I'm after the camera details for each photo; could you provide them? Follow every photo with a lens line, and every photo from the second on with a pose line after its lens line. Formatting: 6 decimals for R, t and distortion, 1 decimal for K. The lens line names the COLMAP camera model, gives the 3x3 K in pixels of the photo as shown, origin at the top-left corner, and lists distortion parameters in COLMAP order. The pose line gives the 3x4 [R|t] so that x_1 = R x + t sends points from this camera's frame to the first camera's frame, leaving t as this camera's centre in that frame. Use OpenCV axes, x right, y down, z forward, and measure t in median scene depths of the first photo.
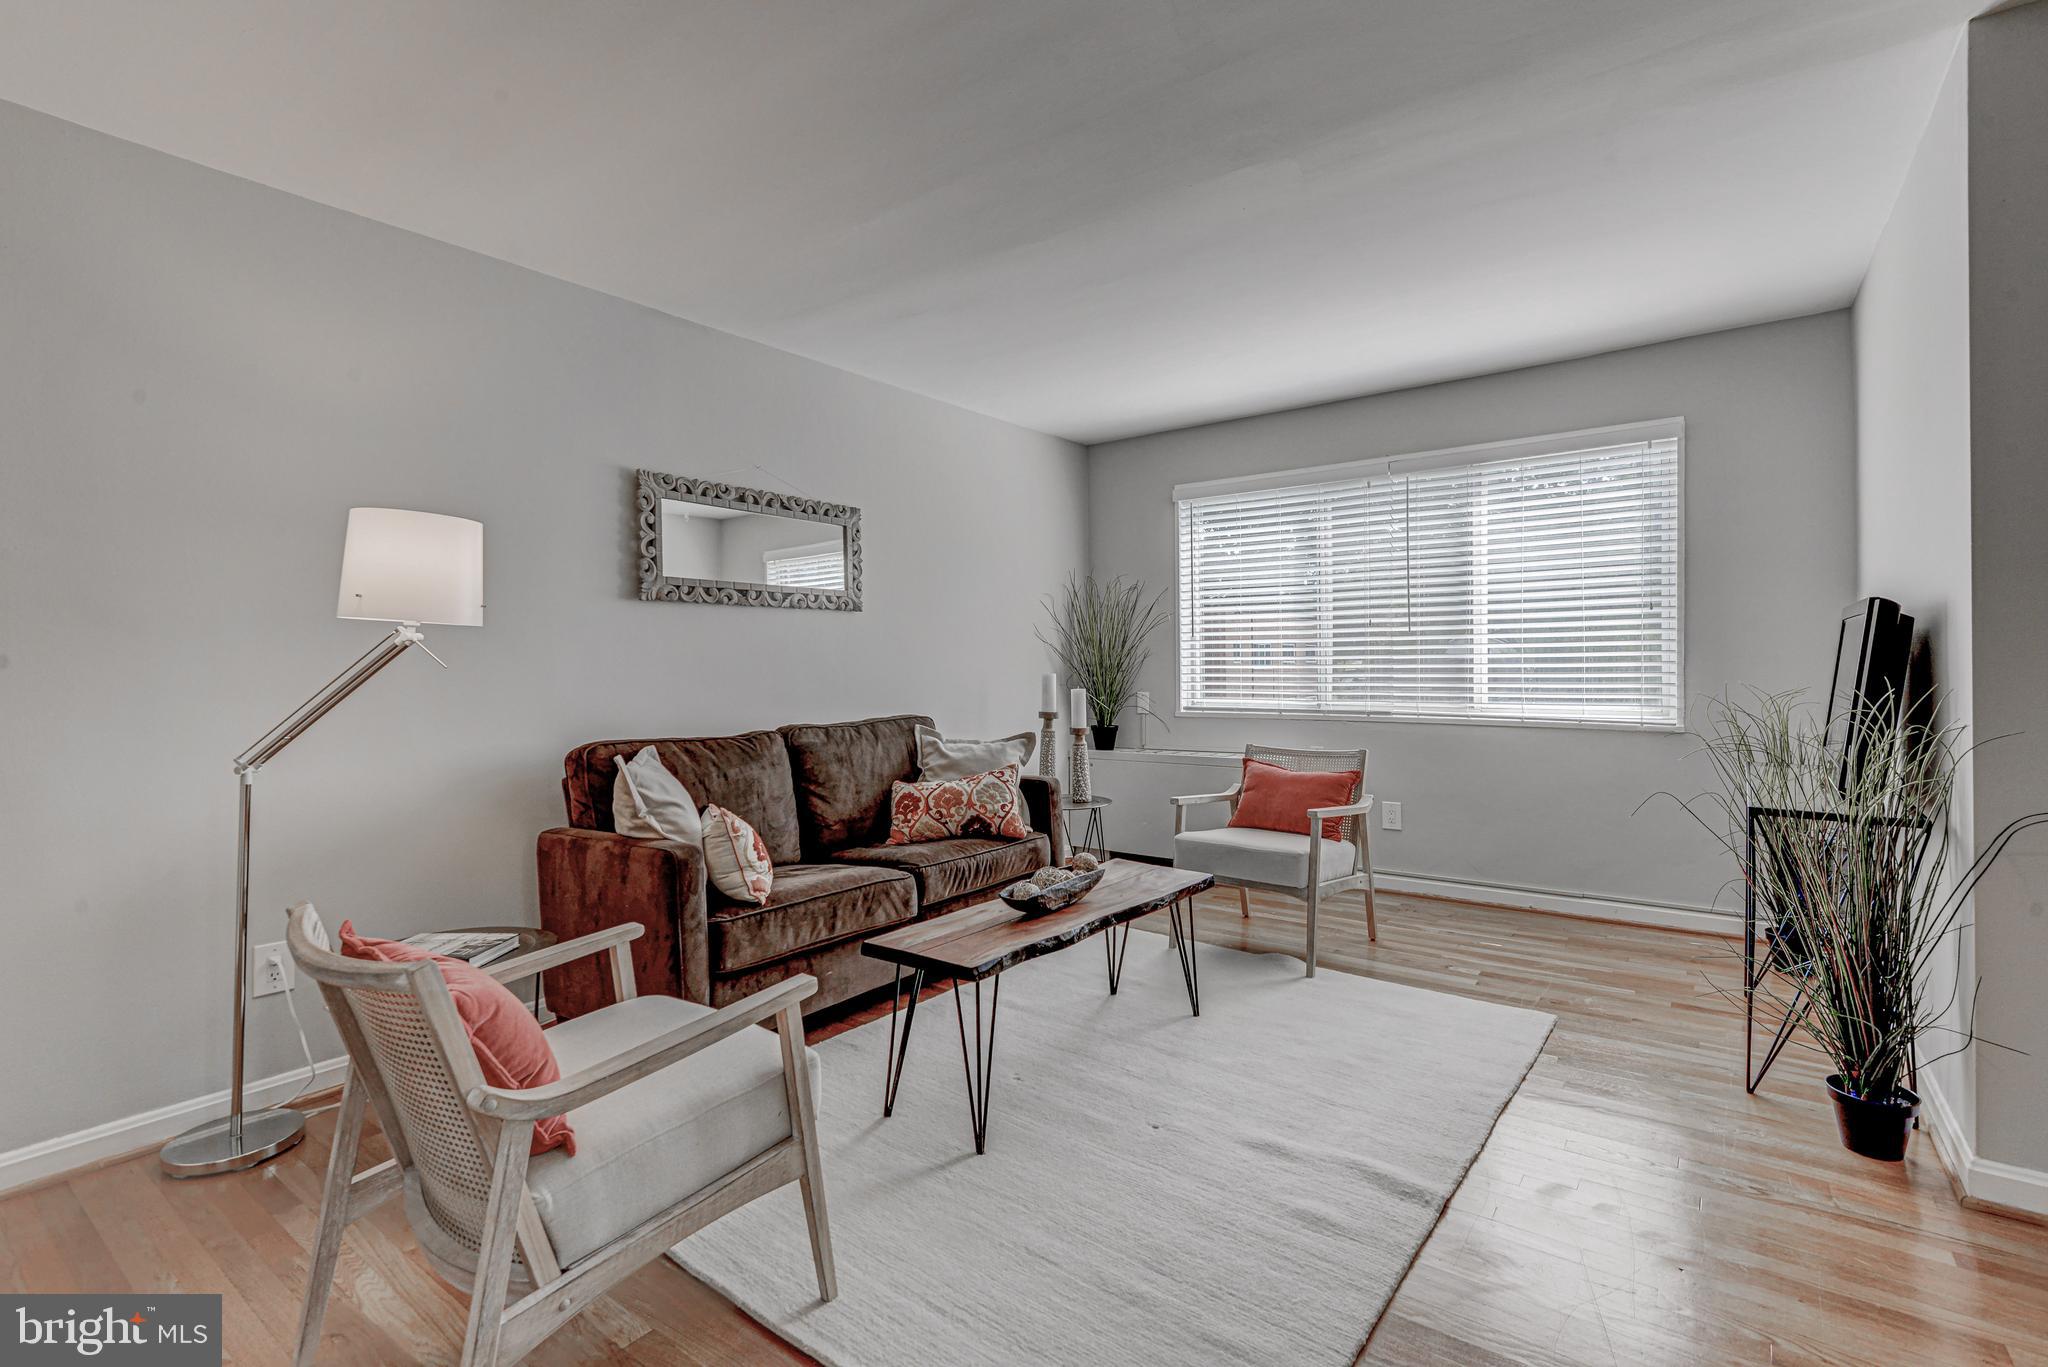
lens RADIAL K [[938.7, 0, 1021.5], [0, 938.7, 664.4], [0, 0, 1]] dist [0.005060, -0.002605]
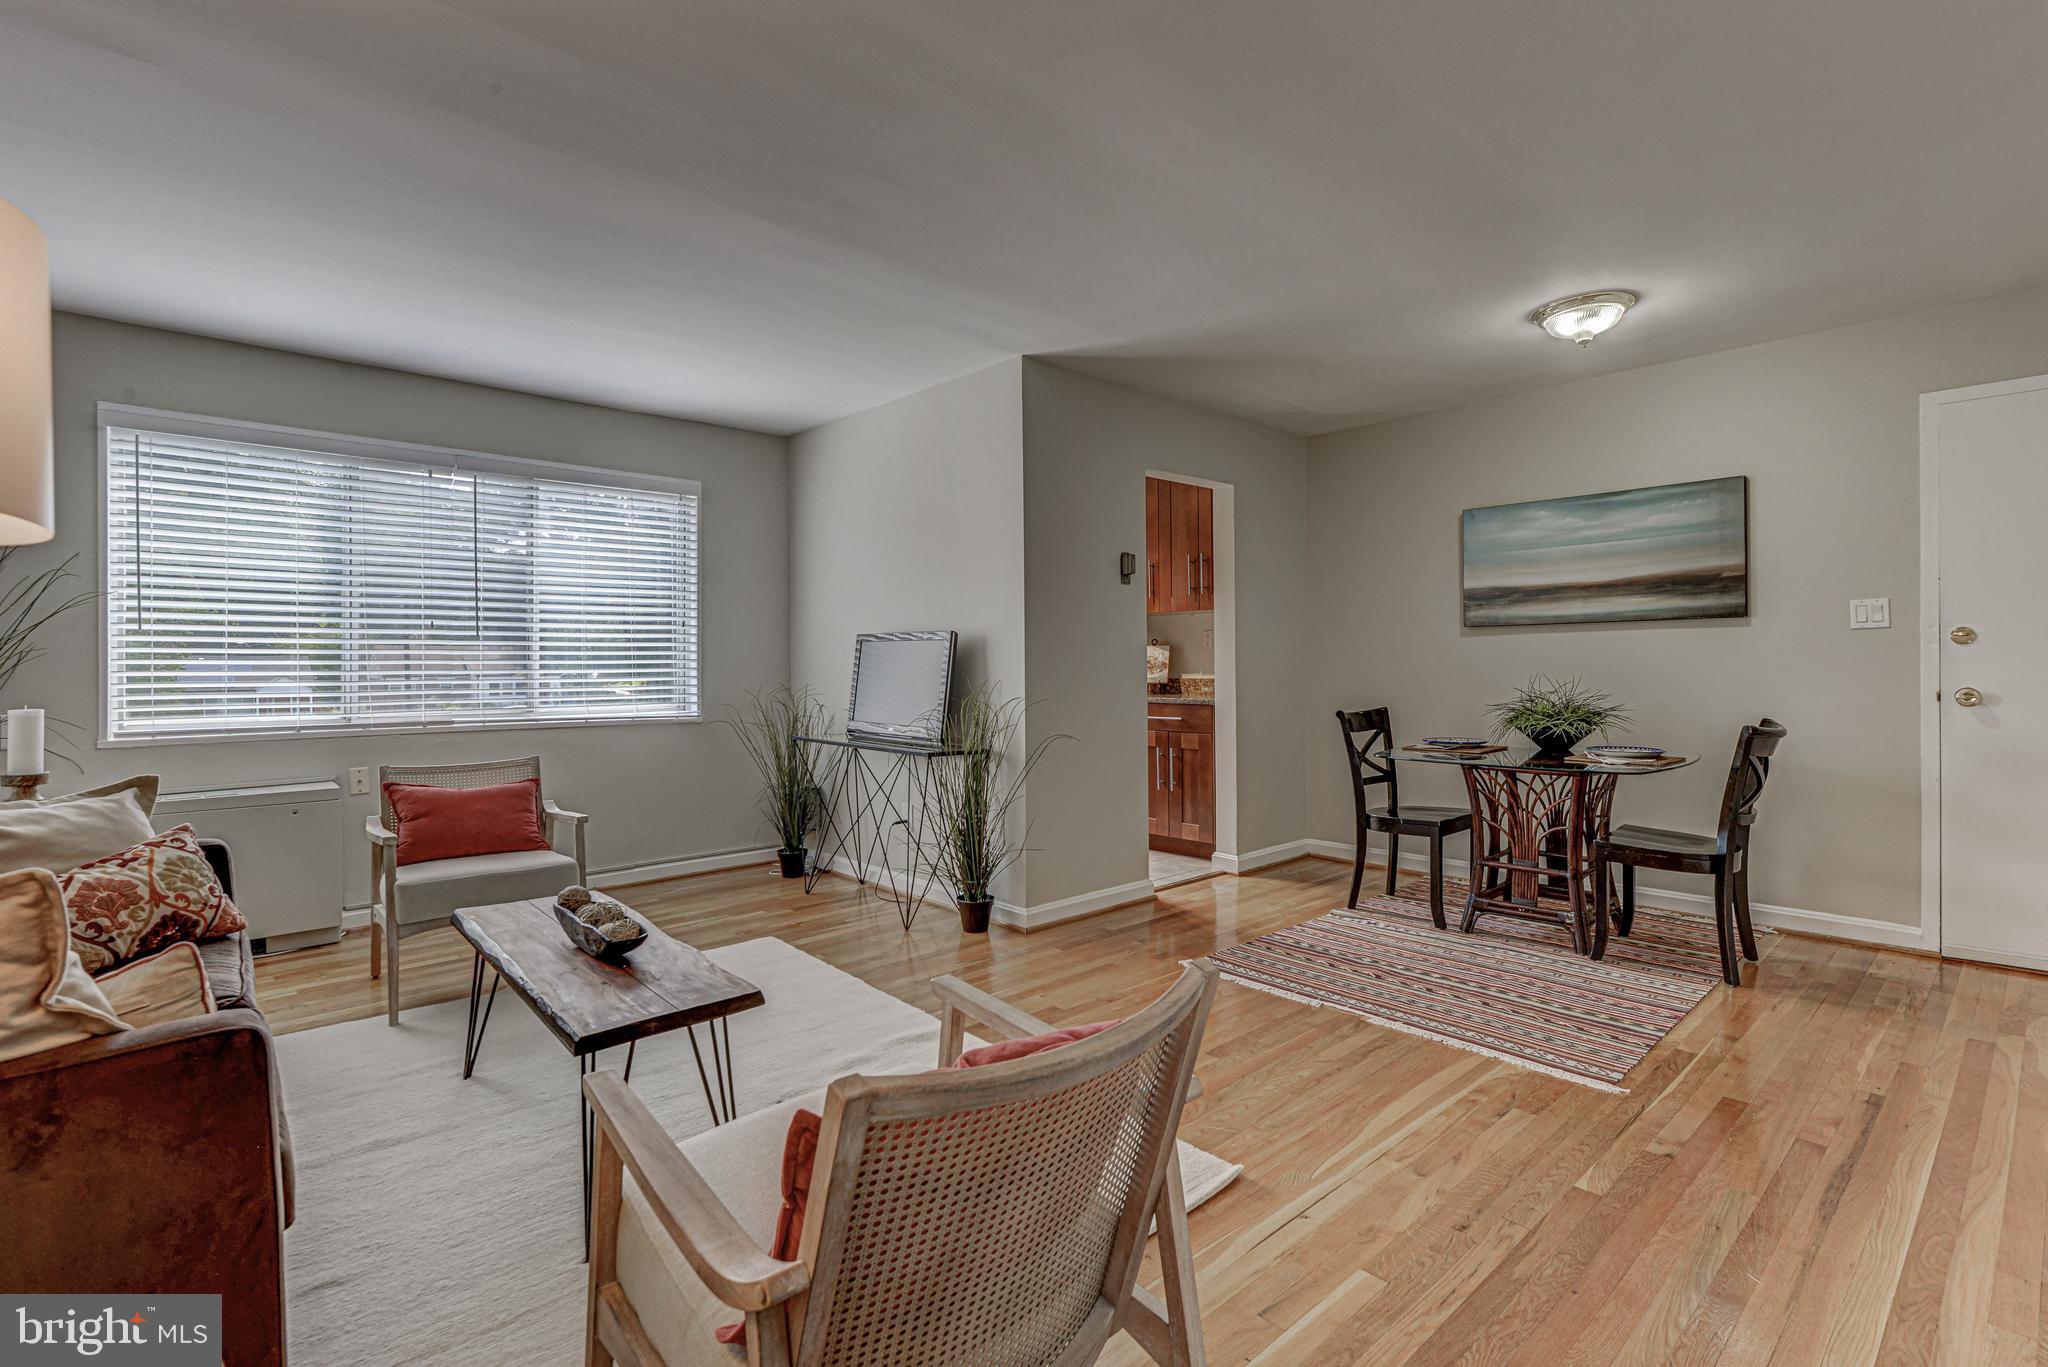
lens RADIAL K [[938.7, 0, 1022.5], [0, 938.7, 668.8], [0, 0, 1]] dist [0.005060, -0.002605]
pose [[0.189146, 0.002894, 0.981945, -0.590722], [0.004397, 0.999983, -0.003794, 0.006249], [-0.981939, 0.005035, 0.189130, 0.364478]]
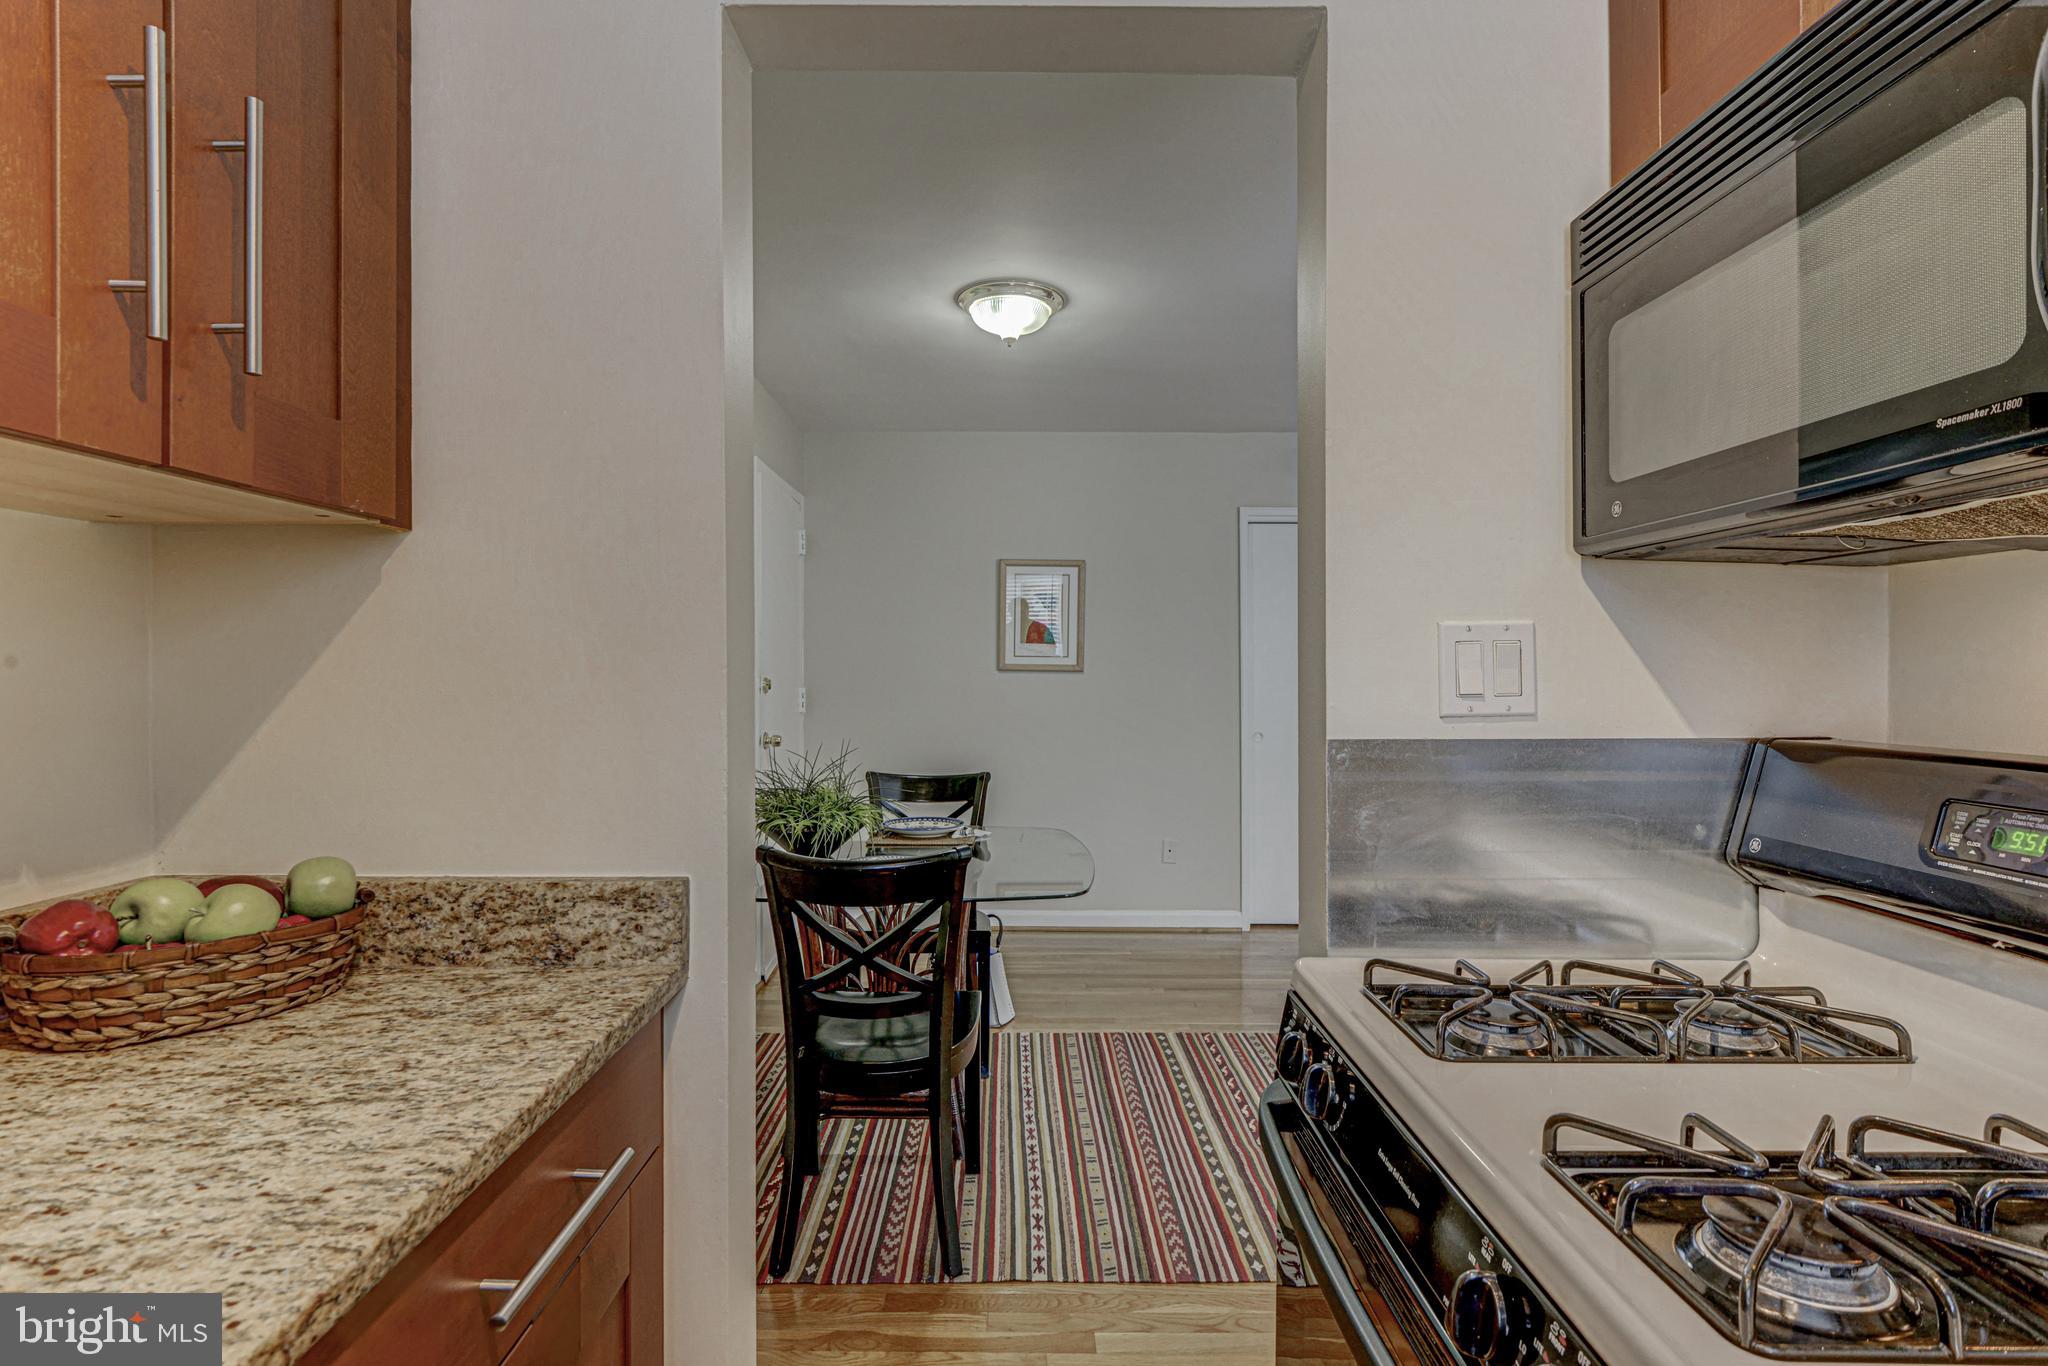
lens RADIAL K [[984.0, 0, 1025.1], [0, 984.0, 672.9], [0, 0, 1]] dist [-0.001890, -0.000930]
pose [[-0.798584, 0.012449, -0.601755, 1.126161], [0.007896, 0.999917, 0.010206, -0.055394], [0.601832, 0.003399, -0.798616, 0.696447]]
